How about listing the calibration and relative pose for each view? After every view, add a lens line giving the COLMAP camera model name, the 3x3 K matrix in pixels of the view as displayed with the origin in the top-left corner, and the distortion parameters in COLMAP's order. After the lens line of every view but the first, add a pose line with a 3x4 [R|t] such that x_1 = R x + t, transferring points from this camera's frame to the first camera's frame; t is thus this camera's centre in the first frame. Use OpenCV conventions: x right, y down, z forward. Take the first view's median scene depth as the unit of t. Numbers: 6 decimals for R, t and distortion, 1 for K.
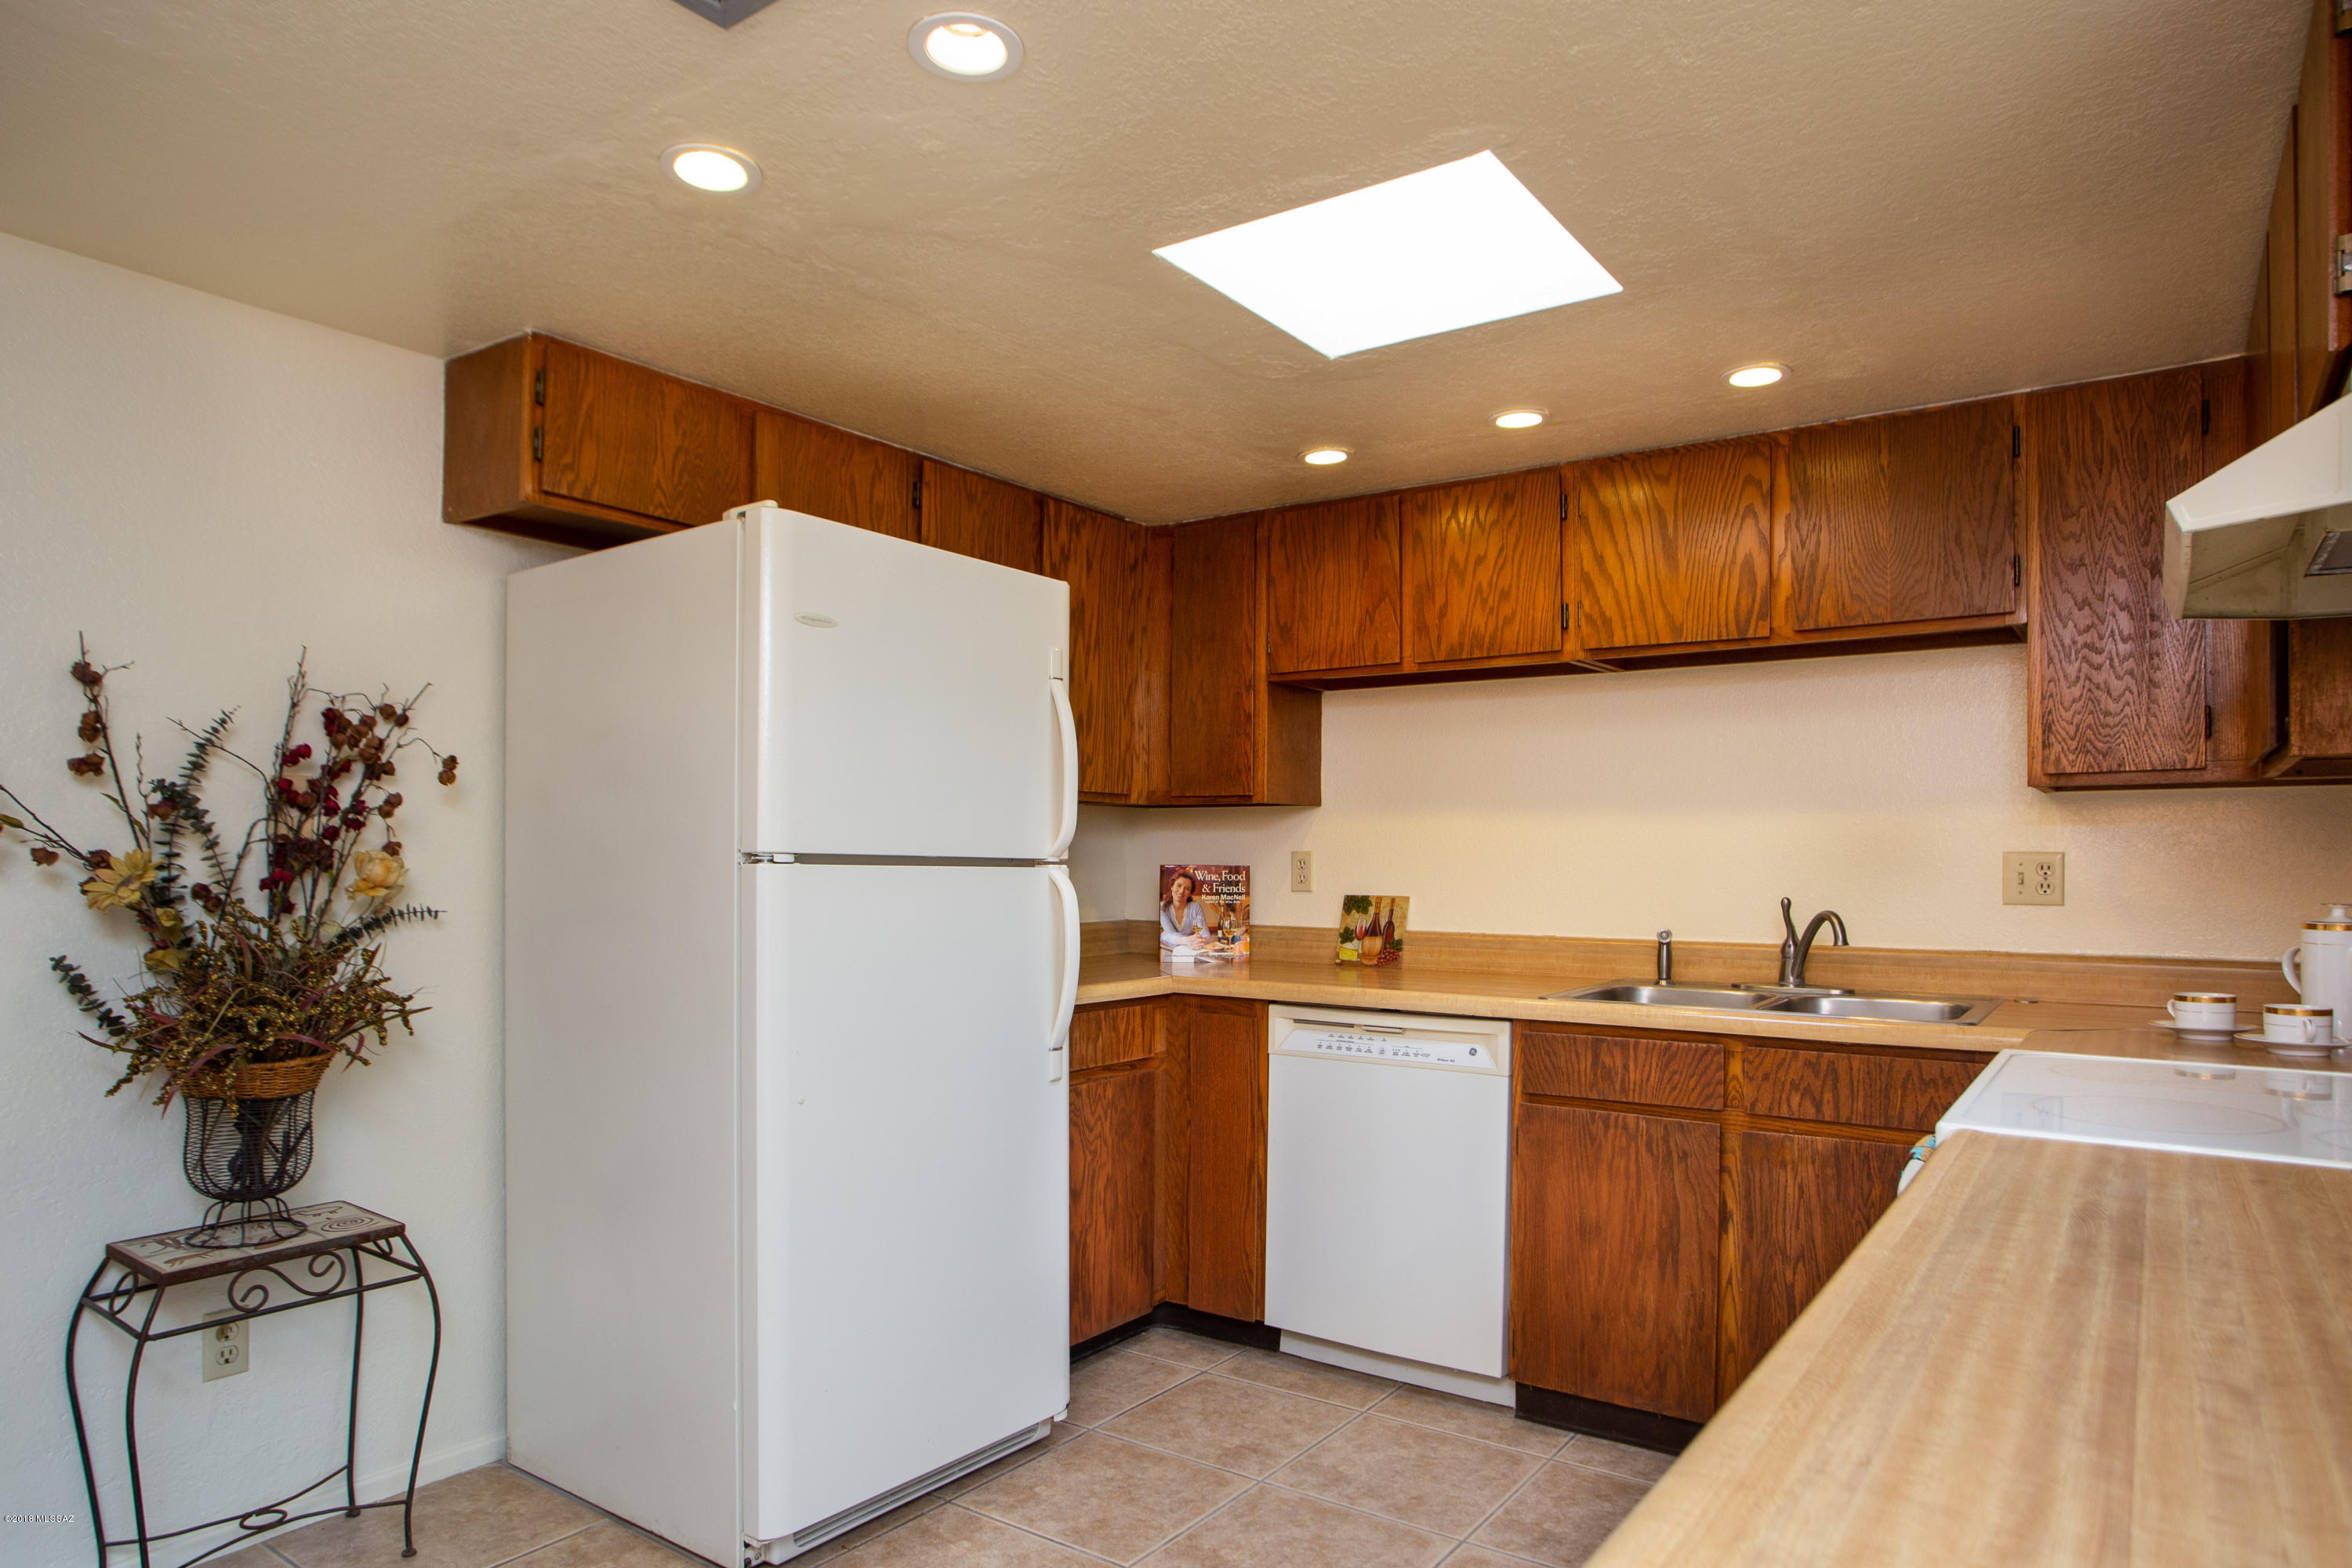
lens RADIAL K [[1410.7, 0, 1169.5], [0, 1410.7, 887.0], [0, 0, 1]] dist [-0.033162, 0.000934]
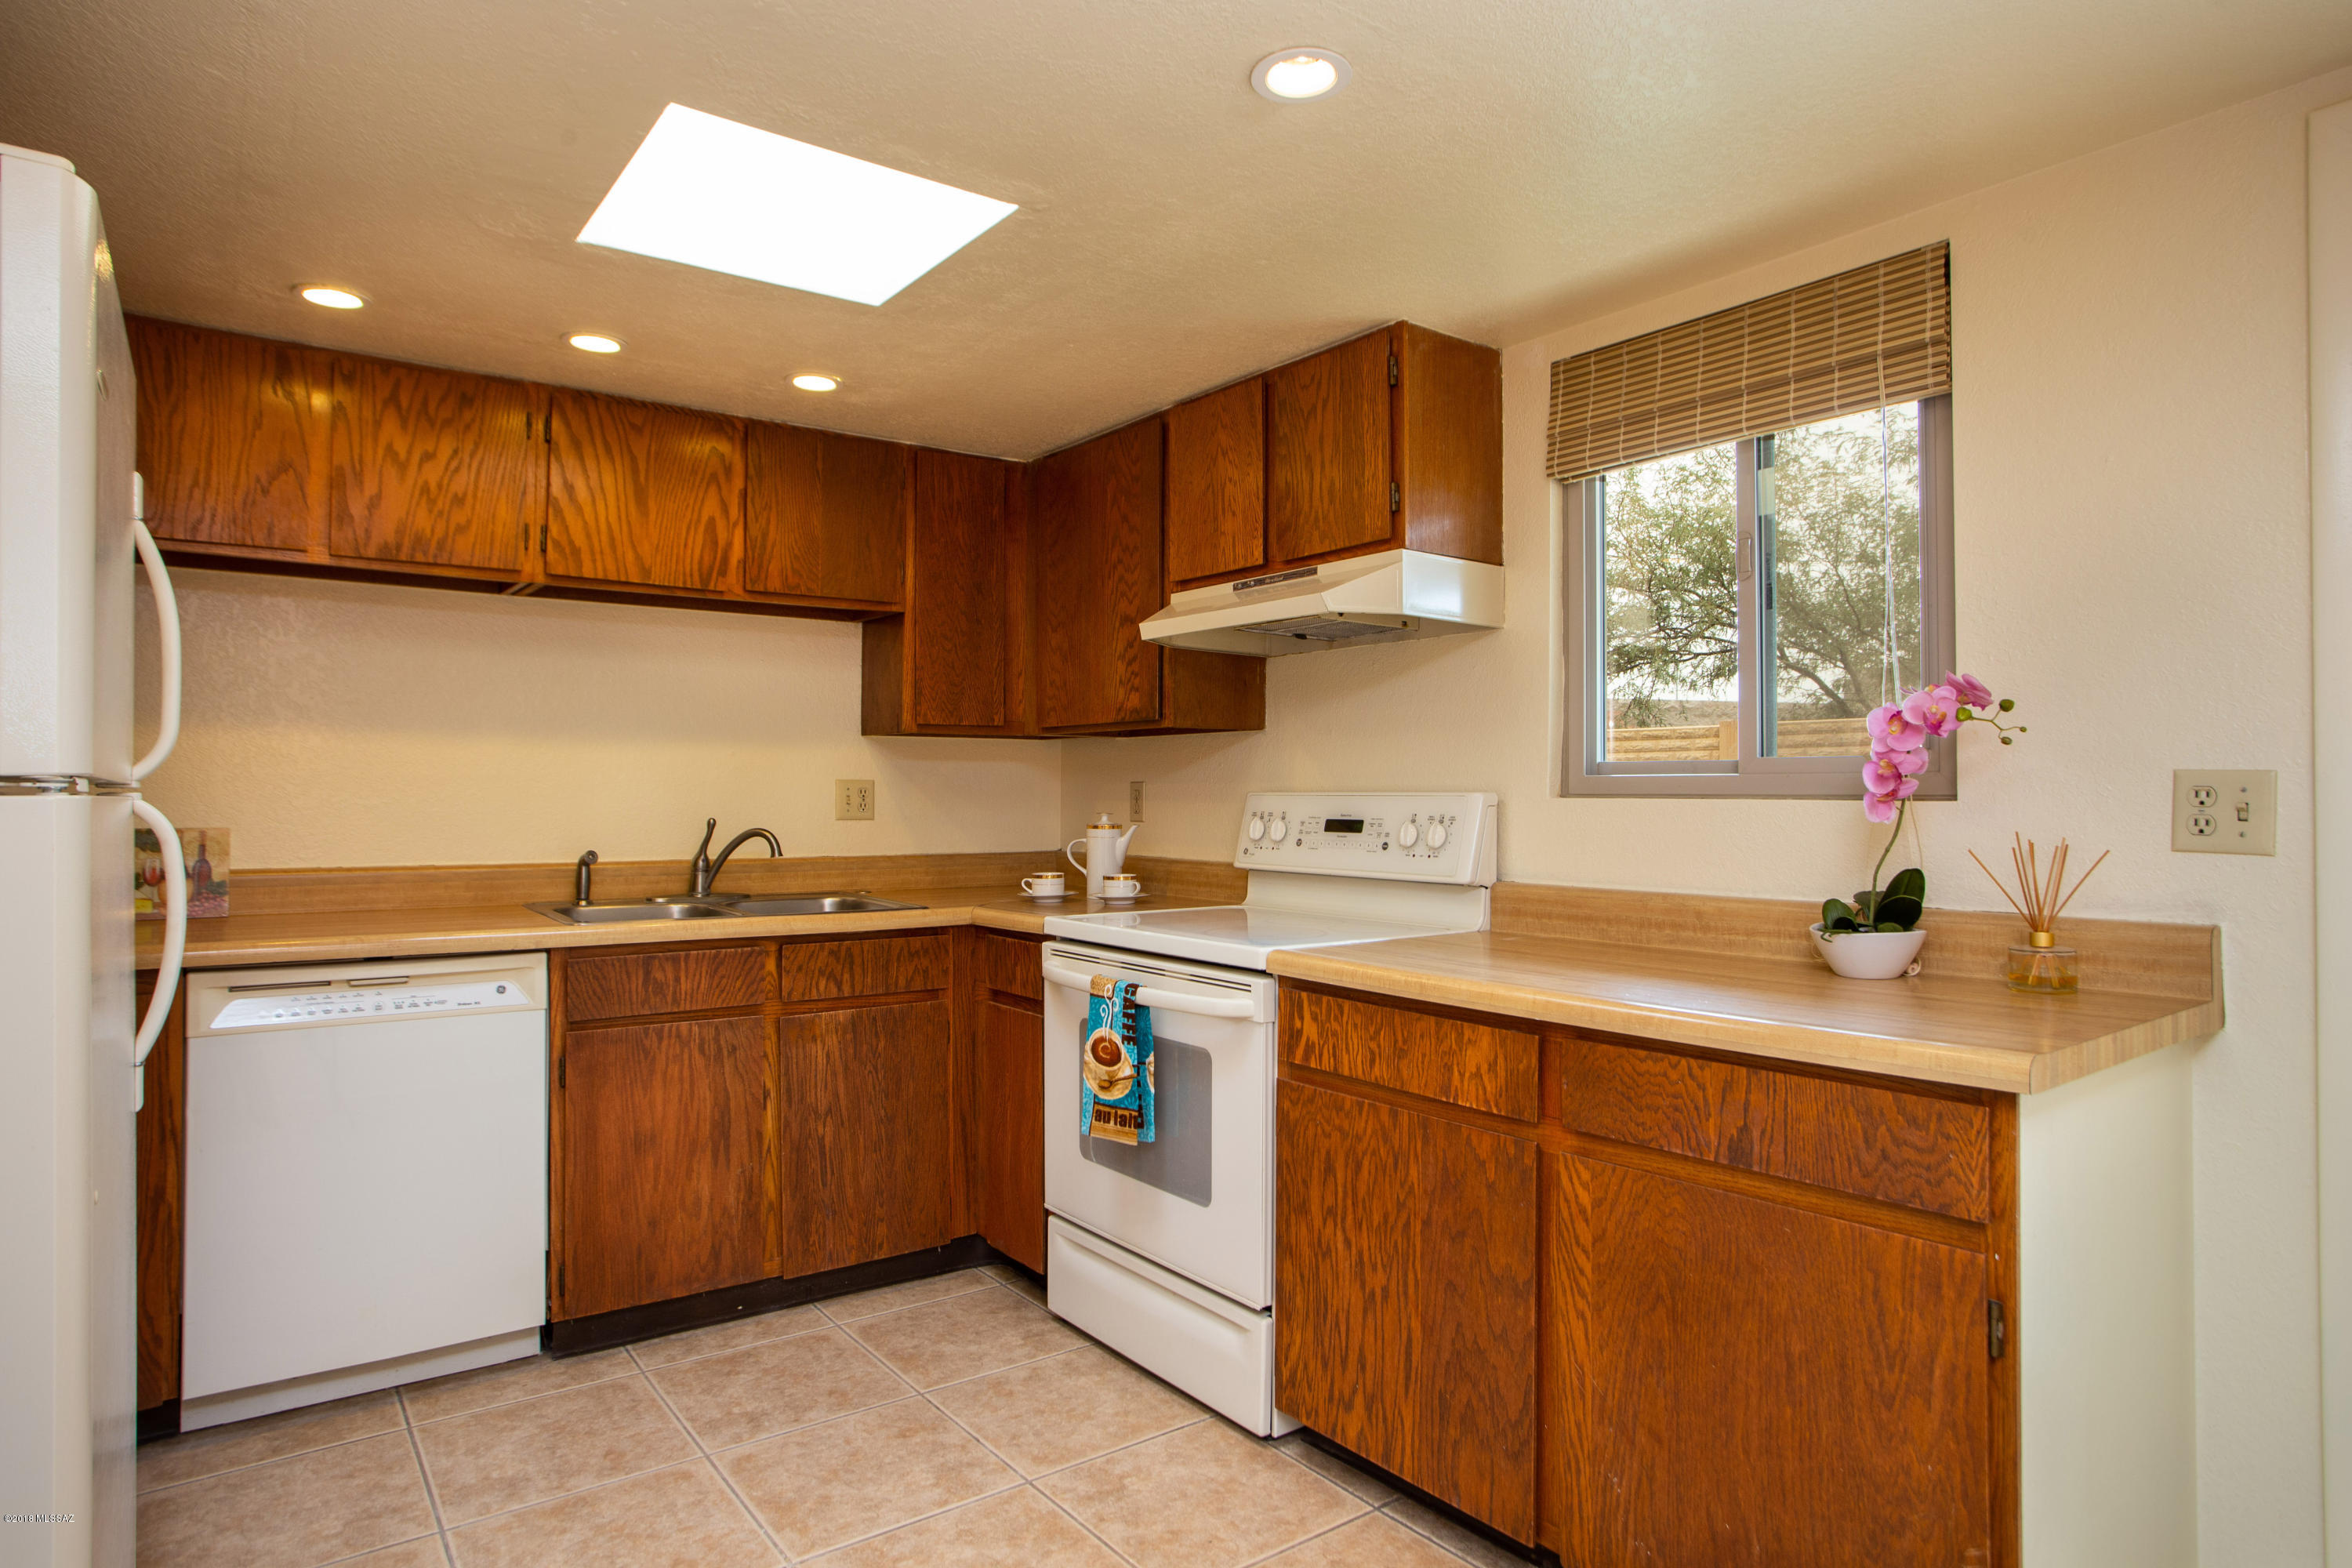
lens RADIAL K [[1343.9, 0, 1176.0], [0, 1343.9, 784.0], [0, 0, 1]] dist [-0.064936, 0.047558]
pose [[0.309504, 0.003261, 0.950893, -0.513862], [0.013559, 0.999877, -0.007842, -0.007023], [-0.950802, 0.015320, 0.309421, 0.318714]]
